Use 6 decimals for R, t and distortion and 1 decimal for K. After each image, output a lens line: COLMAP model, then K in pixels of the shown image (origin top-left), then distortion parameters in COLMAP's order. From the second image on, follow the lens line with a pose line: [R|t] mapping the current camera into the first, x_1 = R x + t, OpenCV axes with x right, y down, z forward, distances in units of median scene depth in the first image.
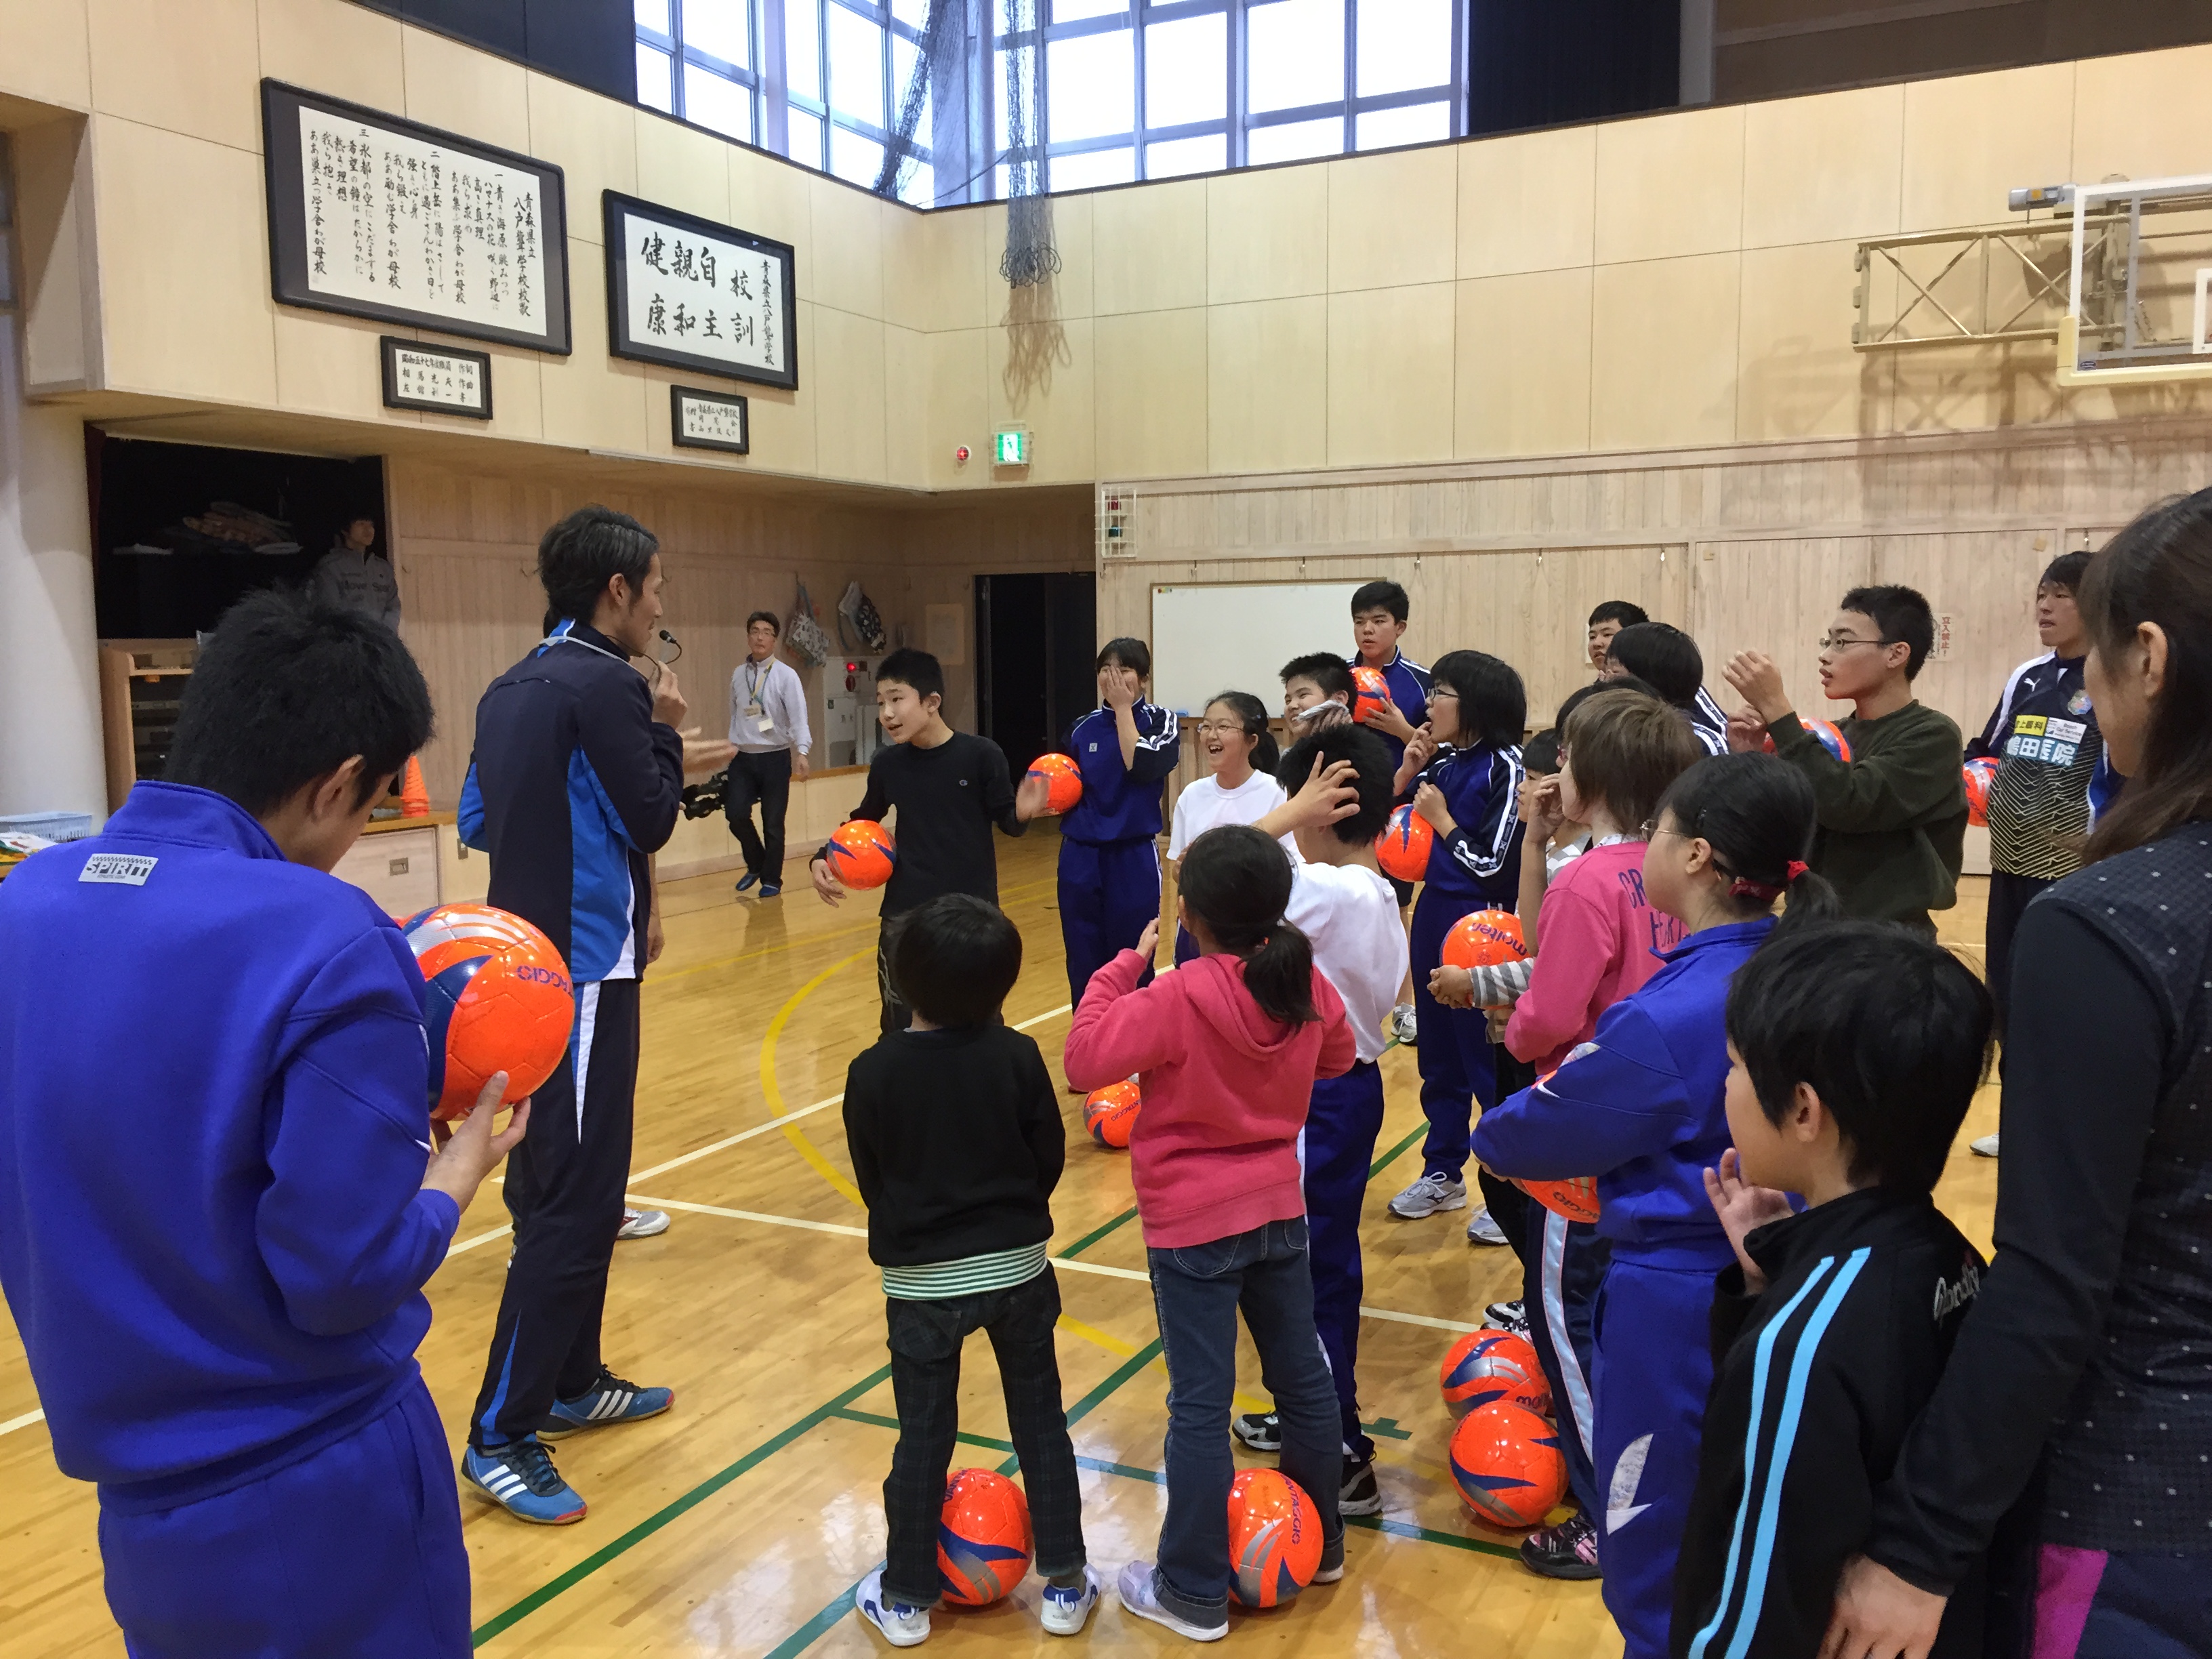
lens RADIAL K [[1894.2, 0, 1106.0], [0, 1894.2, 829.5], [0, 0, 1]] dist [0.106829, -0.130530]
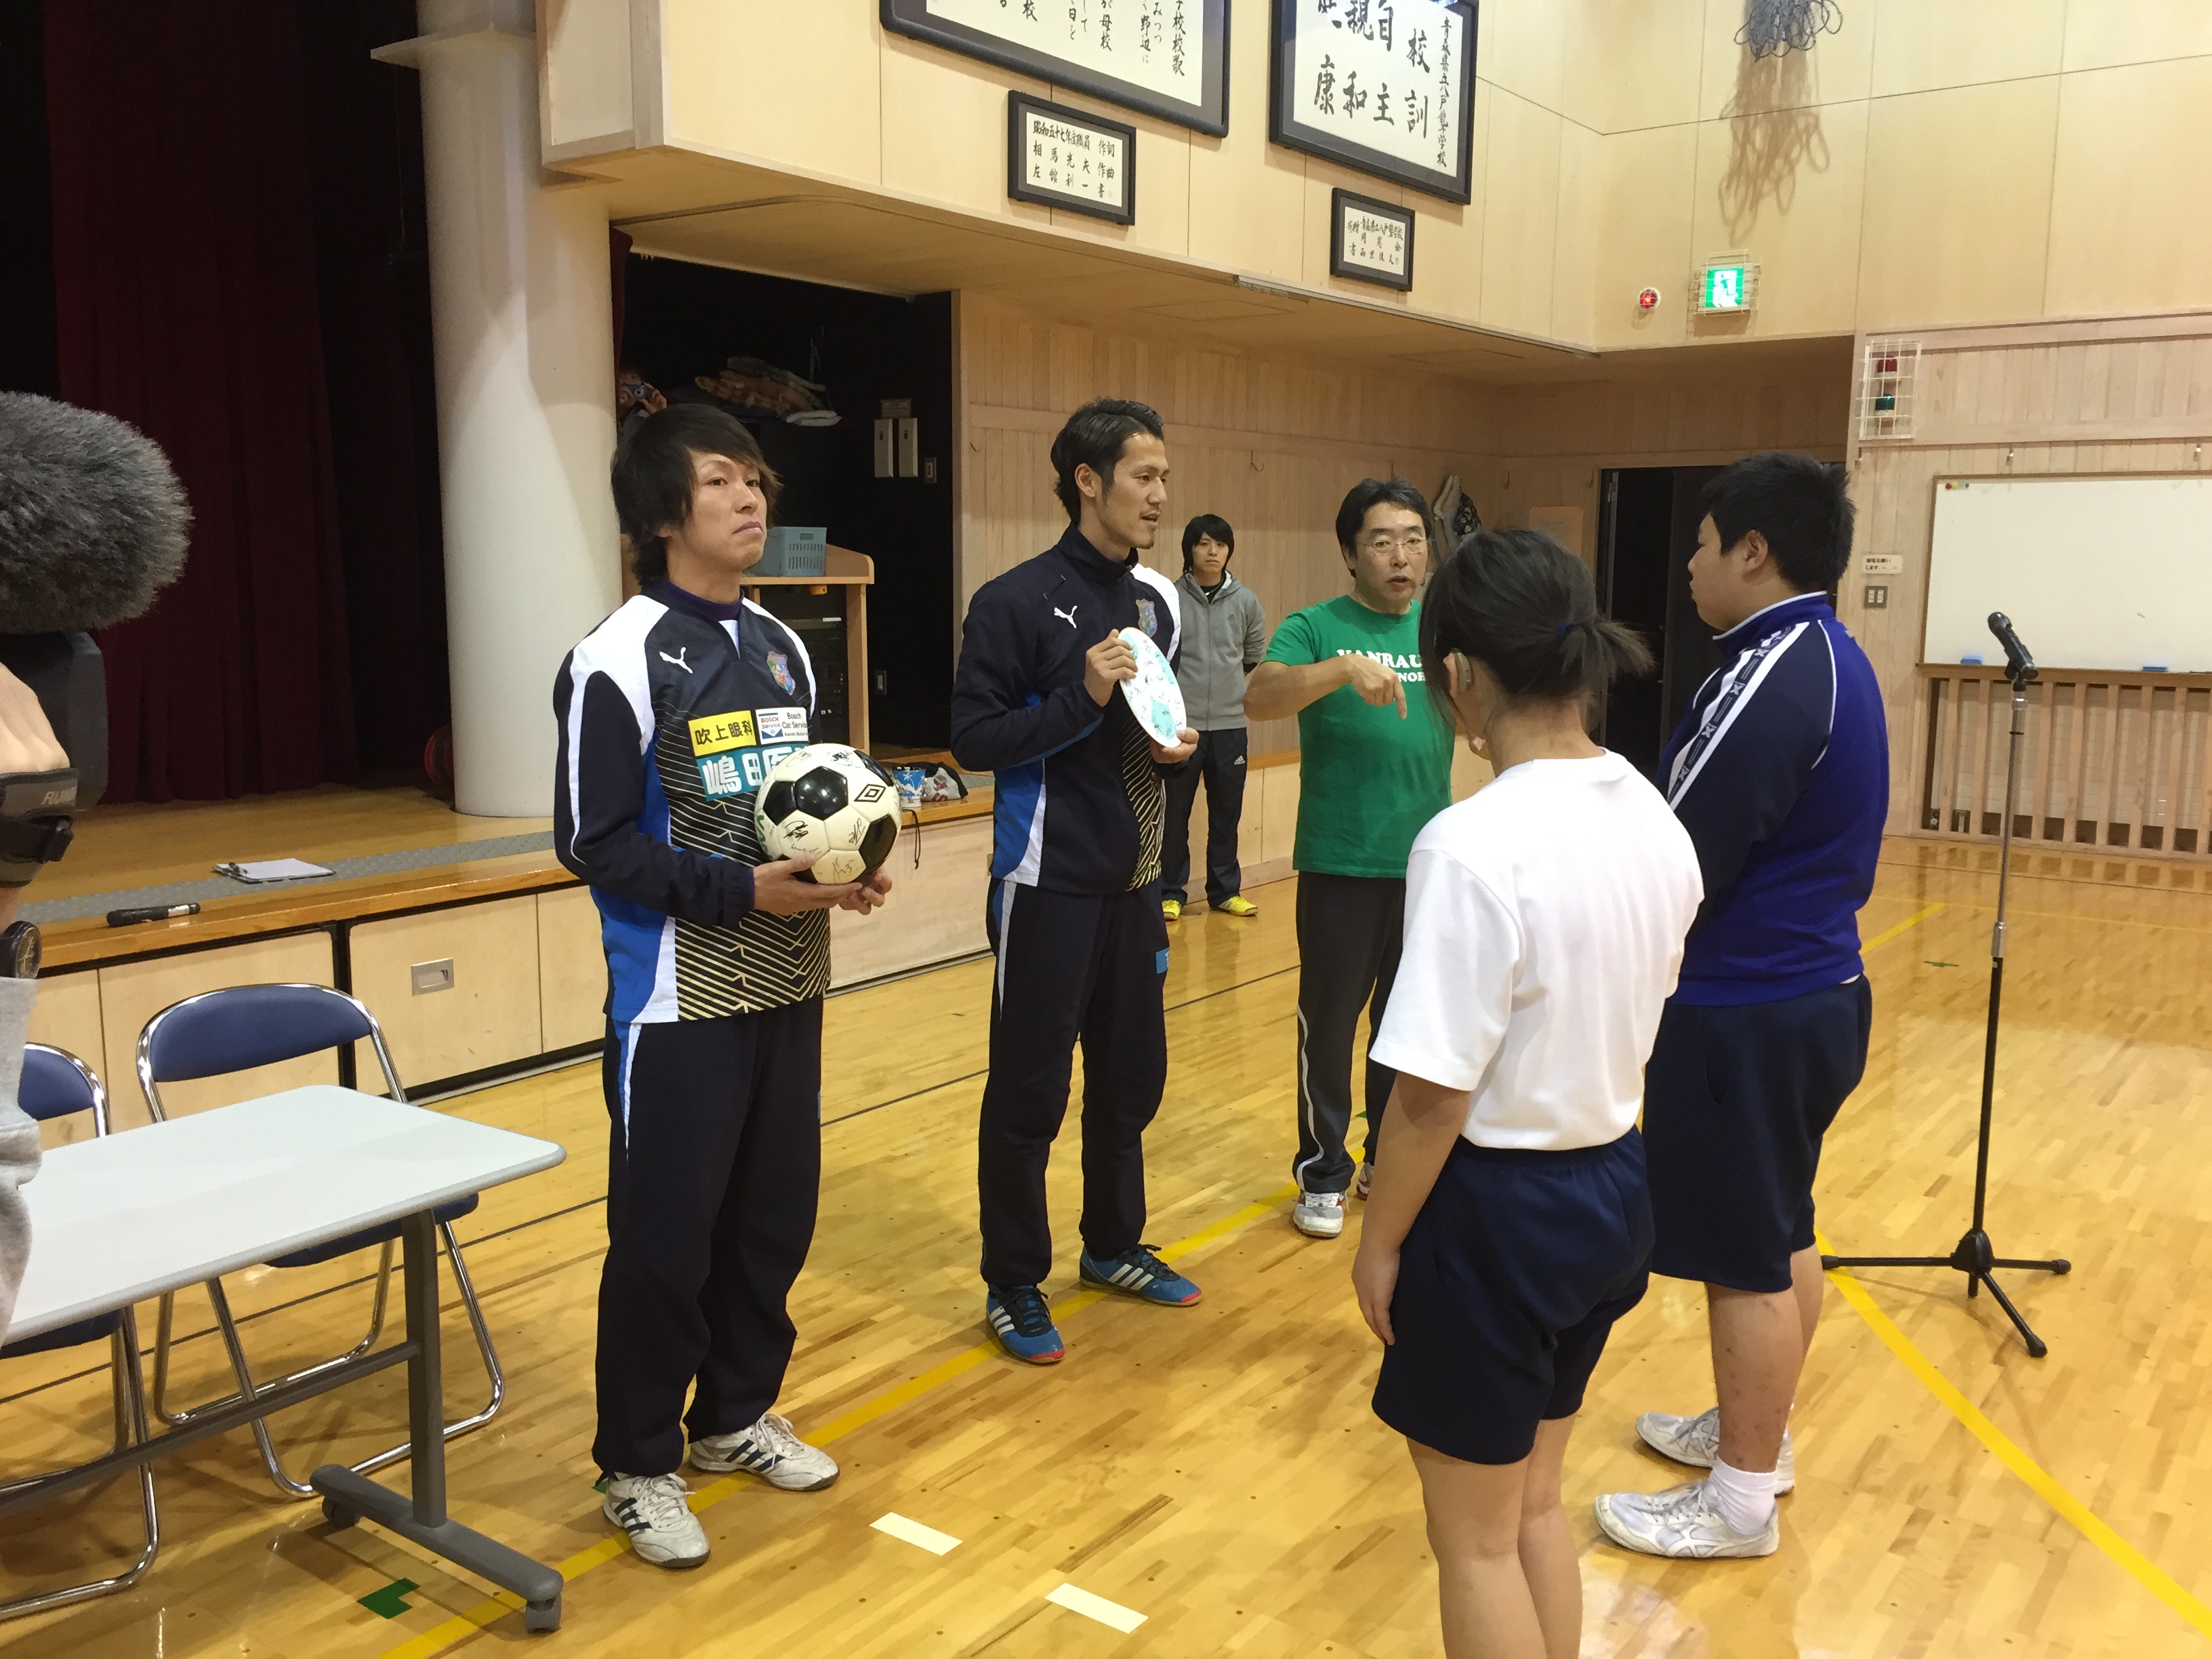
lens RADIAL K [[1894.2, 0, 1106.0], [0, 1894.2, 829.5], [0, 0, 1]] dist [0.106829, -0.130530]
pose [[0.984998, 0.043395, -0.167023, -0.177090], [-0.035960, 0.998234, 0.047288, -0.023555], [0.168780, -0.040572, 0.984818, 0.265113]]
